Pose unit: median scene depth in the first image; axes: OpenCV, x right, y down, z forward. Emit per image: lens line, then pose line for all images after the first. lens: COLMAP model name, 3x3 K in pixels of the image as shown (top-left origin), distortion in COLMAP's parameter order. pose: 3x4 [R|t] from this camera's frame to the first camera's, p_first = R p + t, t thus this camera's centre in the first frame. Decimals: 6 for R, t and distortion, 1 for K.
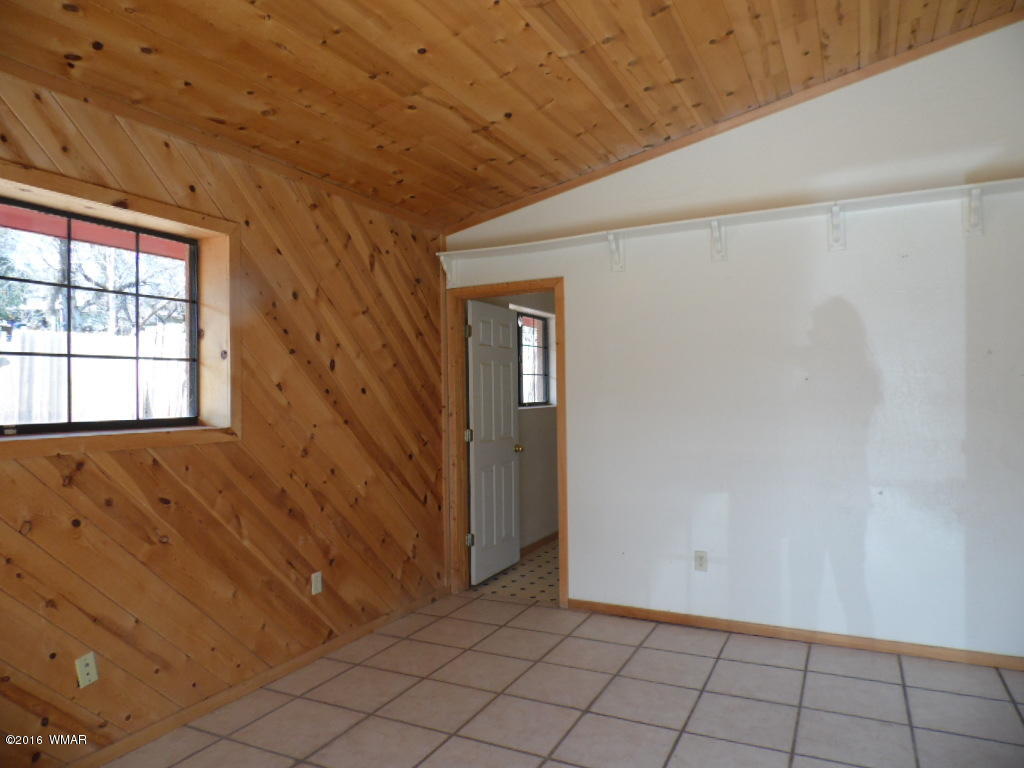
lens RADIAL K [[681.7, 0, 517.0], [0, 681.7, 383.1], [0, 0, 1]] dist [-0.001648, -0.005129]
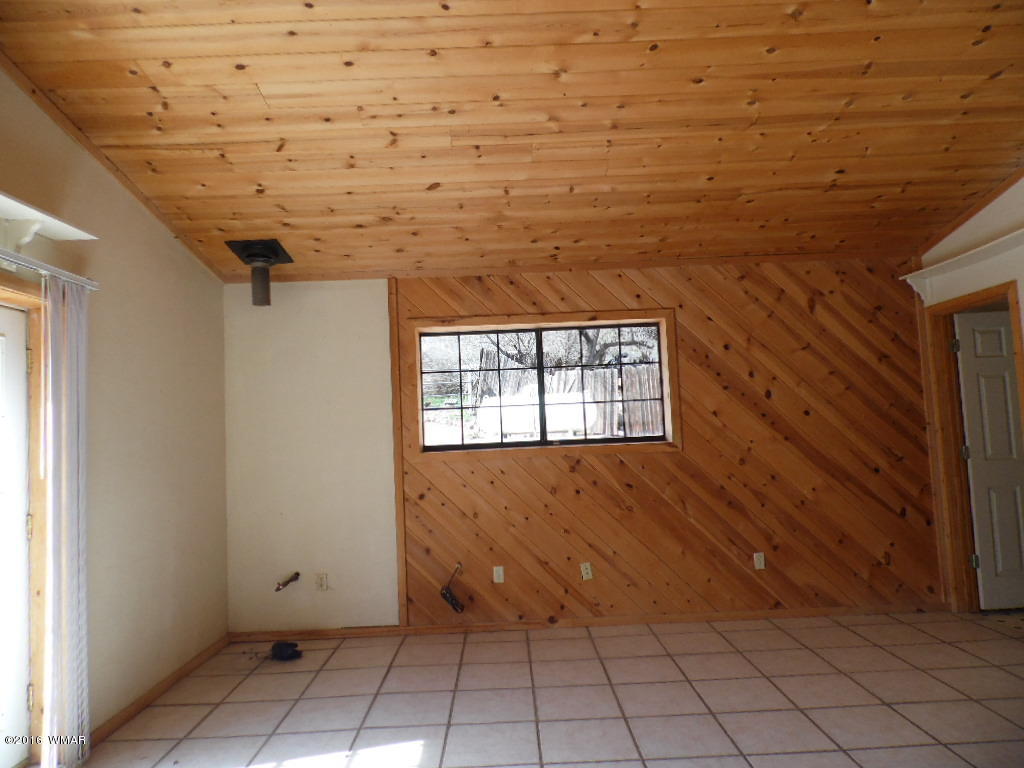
lens RADIAL K [[681.7, 0, 510.6], [0, 681.7, 383.3], [0, 0, 1]] dist [-0.001648, -0.005129]
pose [[0.454737, -0.066349, -0.888151, 0.681685], [0.050648, 0.997534, -0.048589, -0.009738], [0.889184, -0.022888, 0.456976, -0.023018]]
